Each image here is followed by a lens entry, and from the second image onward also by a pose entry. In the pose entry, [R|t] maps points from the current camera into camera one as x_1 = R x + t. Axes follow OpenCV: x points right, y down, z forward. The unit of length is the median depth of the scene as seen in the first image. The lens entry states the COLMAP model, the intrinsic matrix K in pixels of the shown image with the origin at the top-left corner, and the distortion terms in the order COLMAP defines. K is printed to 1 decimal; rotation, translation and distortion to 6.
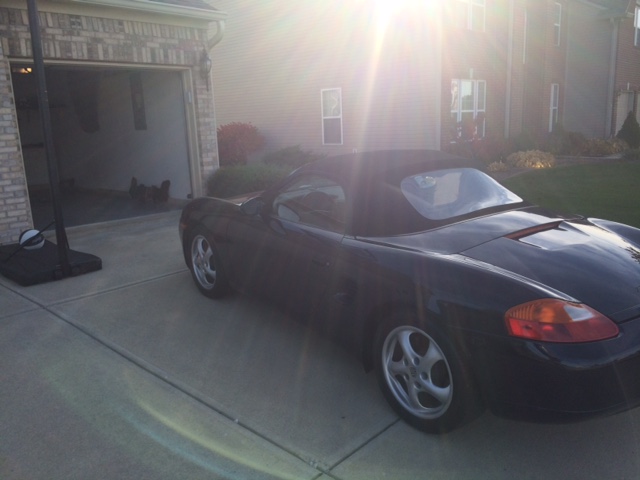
lens RADIAL K [[533.4, 0, 320.0], [0, 533.4, 240.0], [0, 0, 1]] dist [0.074329, -0.111693]
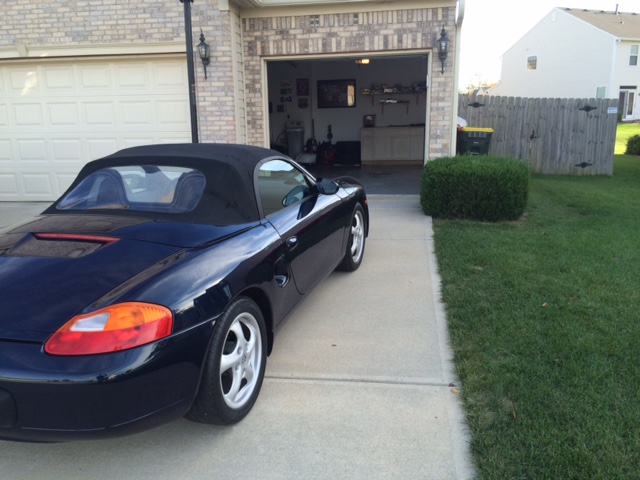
lens RADIAL K [[533.4, 0, 320.0], [0, 533.4, 240.0], [0, 0, 1]] dist [0.074329, -0.111693]
pose [[0.573300, 0.195720, -0.795626, 0.538029], [-0.177522, 0.977656, 0.112582, -0.066732], [0.799883, 0.076698, 0.595235, 0.323512]]
